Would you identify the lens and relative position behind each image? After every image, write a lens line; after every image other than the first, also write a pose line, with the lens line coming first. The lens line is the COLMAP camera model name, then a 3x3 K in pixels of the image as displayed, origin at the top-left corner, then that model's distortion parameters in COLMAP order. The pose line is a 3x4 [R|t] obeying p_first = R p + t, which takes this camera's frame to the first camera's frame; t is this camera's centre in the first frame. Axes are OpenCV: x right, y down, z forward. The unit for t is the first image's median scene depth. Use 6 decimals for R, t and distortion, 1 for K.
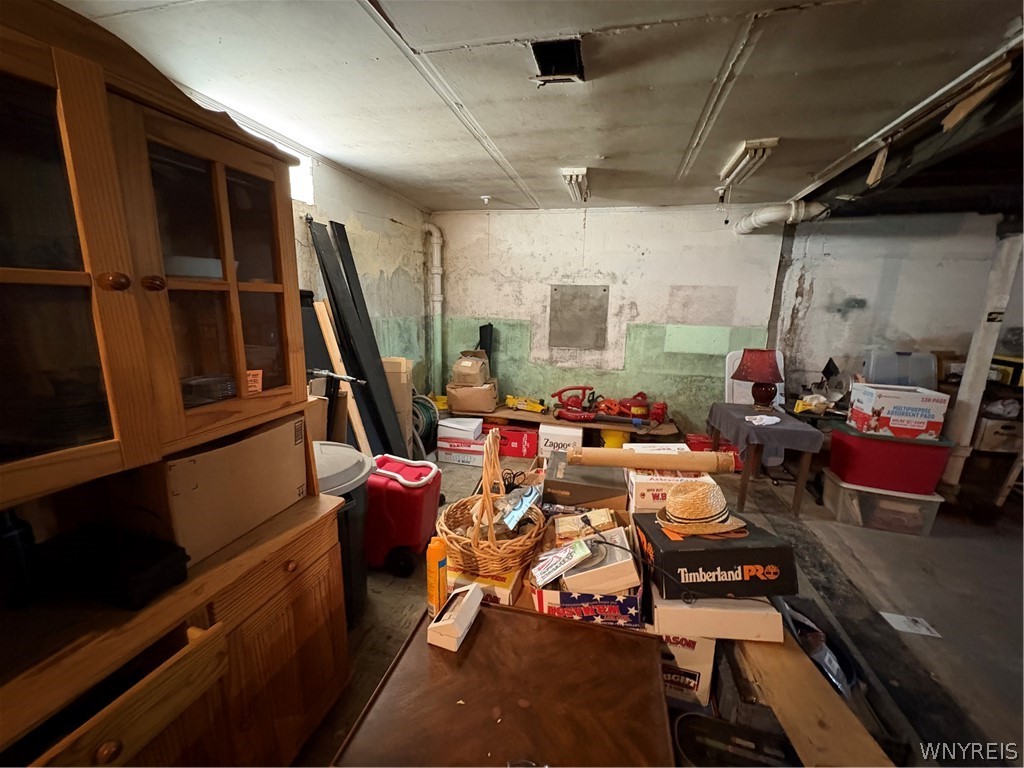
lens RADIAL K [[407.6, 0, 511.7], [0, 407.6, 384.7], [0, 0, 1]] dist [0.001311, 0.000213]
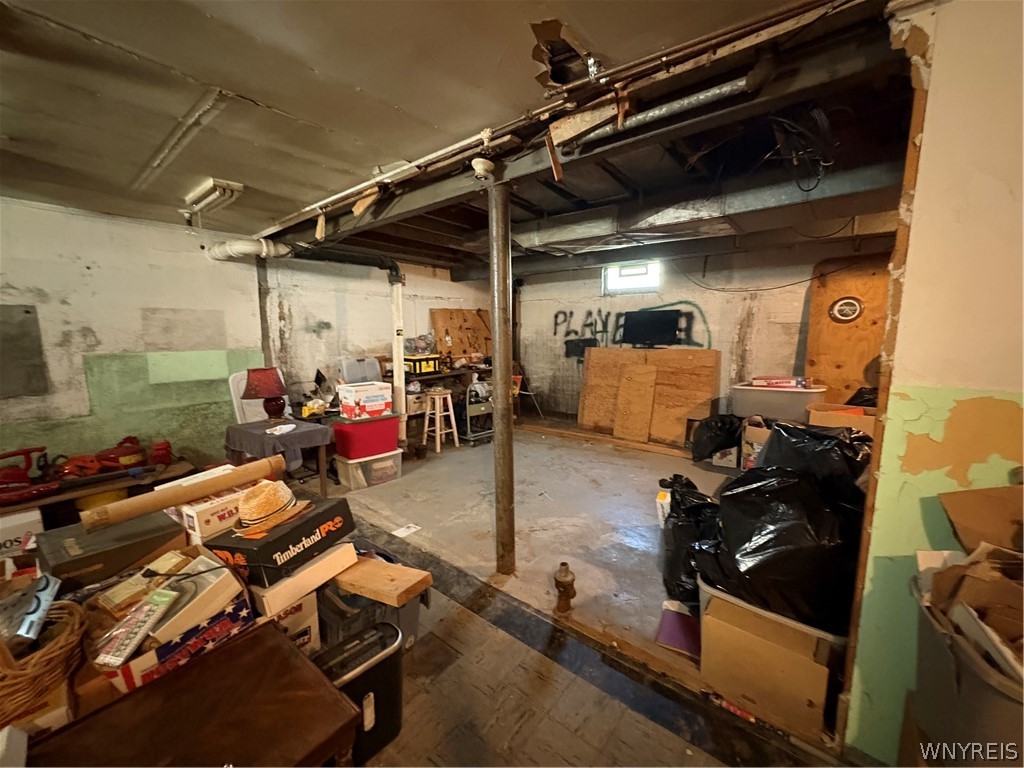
lens RADIAL K [[407.6, 0, 511.7], [0, 407.6, 384.7], [0, 0, 1]] dist [0.001311, 0.000213]
pose [[0.417654, -0.145814, 0.896830, -0.110824], [0.191959, 0.978920, 0.069766, 0.009406], [-0.888097, 0.143017, 0.436840, -0.072076]]
